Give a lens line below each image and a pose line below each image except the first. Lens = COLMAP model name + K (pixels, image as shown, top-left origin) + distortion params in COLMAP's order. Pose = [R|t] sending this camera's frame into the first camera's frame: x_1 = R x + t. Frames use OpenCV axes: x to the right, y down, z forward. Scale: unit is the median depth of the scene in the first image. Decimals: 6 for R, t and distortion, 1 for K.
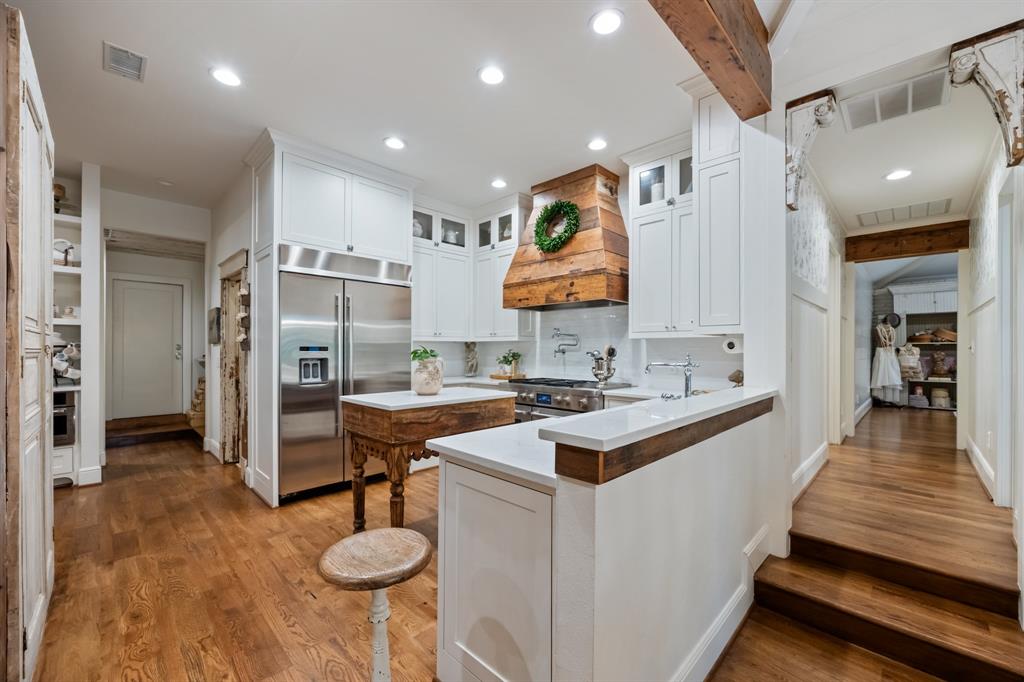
lens RADIAL K [[413.5, 0, 513.8], [0, 413.5, 348.6], [0, 0, 1]] dist [-0.001382, -0.000208]
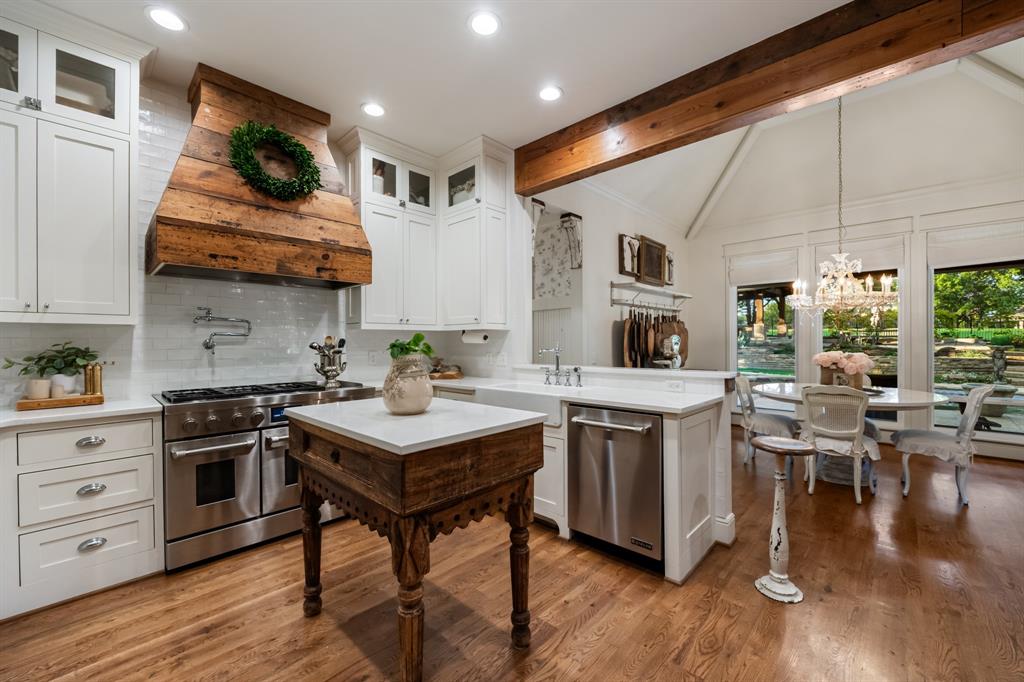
lens RADIAL K [[412.8, 0, 513.6], [0, 412.8, 345.9], [0, 0, 1]] dist [-0.002960, -0.000290]
pose [[-0.013803, -0.011541, 0.999838, -0.616599], [0.001793, 0.999931, 0.011567, 0.003047], [-0.999903, 0.001952, -0.013781, 0.636179]]
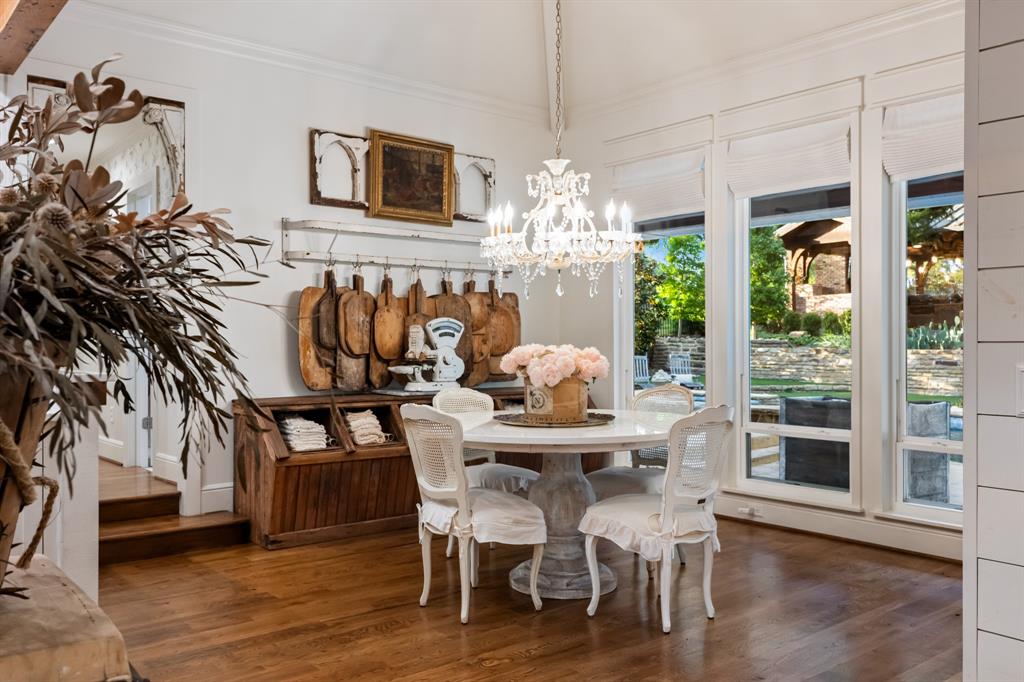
lens RADIAL K [[867.4, 0, 512.0], [0, 867.4, 341.0], [0, 0, 1]] dist [0.011303, 0.005796]
pose [[0.118343, -0.000455, 0.992973, -0.734375], [0.001601, 0.999999, 0.000268, 0.023235], [-0.992971, 0.001558, 0.118344, -0.227164]]
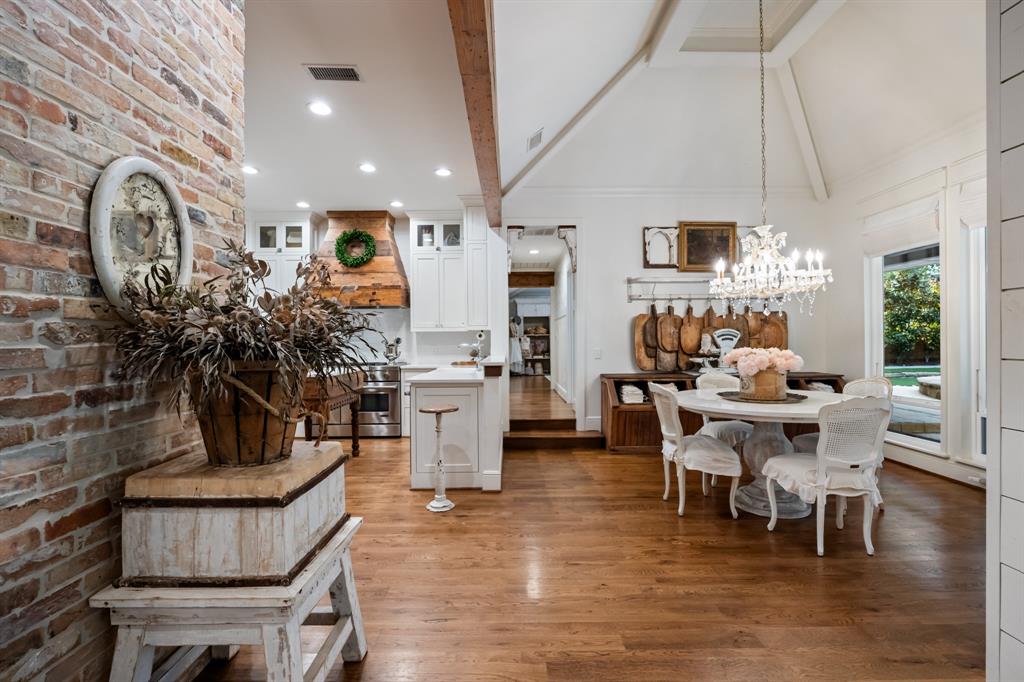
lens RADIAL K [[459.8, 0, 512.0], [0, 459.8, 341.0], [0, 0, 1]] dist [-0.003019, -0.000098]
pose [[0.715482, -0.009236, 0.698571, -0.604294], [0.009656, 0.999948, 0.003331, 0.007295], [-0.698565, 0.004363, 0.715533, -0.446602]]
